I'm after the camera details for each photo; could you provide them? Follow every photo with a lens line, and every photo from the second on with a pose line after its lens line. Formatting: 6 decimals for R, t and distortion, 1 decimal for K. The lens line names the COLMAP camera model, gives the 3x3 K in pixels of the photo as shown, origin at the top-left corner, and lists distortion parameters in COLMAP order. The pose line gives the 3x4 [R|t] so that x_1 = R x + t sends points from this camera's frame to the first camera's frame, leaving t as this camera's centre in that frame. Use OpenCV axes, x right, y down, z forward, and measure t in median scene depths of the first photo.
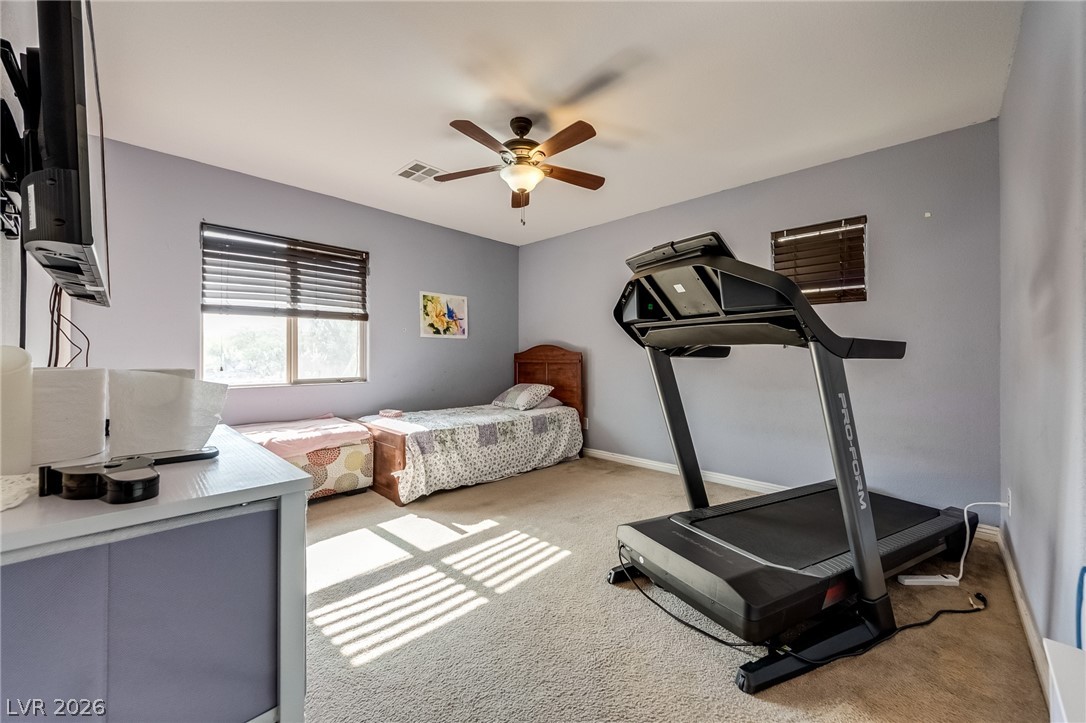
lens RADIAL K [[407.7, 0, 536.8], [0, 407.7, 361.3], [0, 0, 1]] dist [-0.002942, -0.001332]
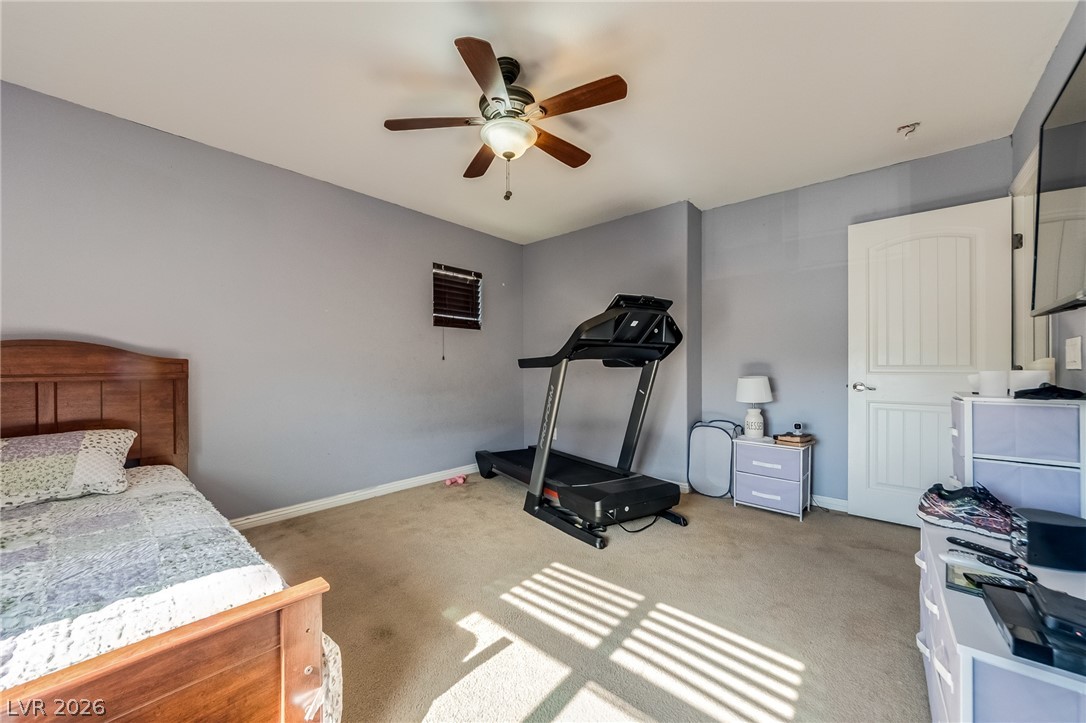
lens RADIAL K [[407.7, 0, 539.8], [0, 407.7, 362.2], [0, 0, 1]] dist [-0.002942, -0.001332]
pose [[-0.038533, 0.006653, 0.999235, -0.823294], [0.011954, 0.999909, -0.006196, -0.016199], [-0.999186, 0.011706, -0.038609, 0.959108]]
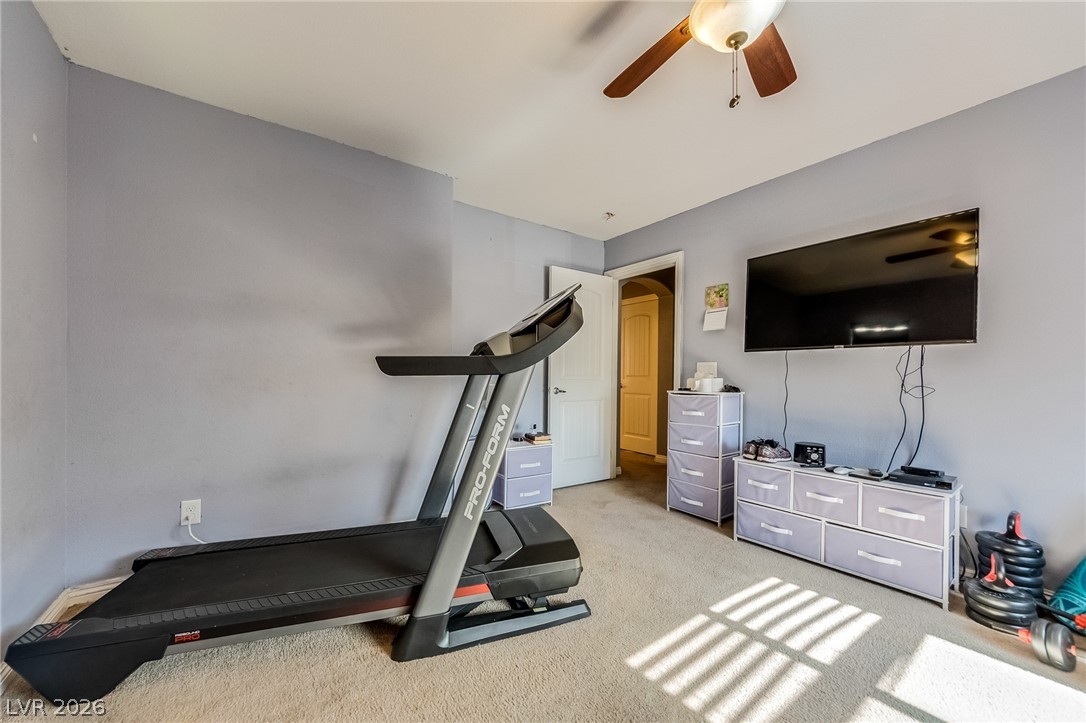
lens RADIAL K [[407.7, 0, 523.6], [0, 407.7, 375.3], [0, 0, 1]] dist [-0.002942, -0.001332]
pose [[-0.979634, -0.016099, 0.200144, 0.110849], [-0.013796, 0.999822, 0.012900, -0.018349], [-0.200316, 0.009876, -0.979682, 1.524080]]
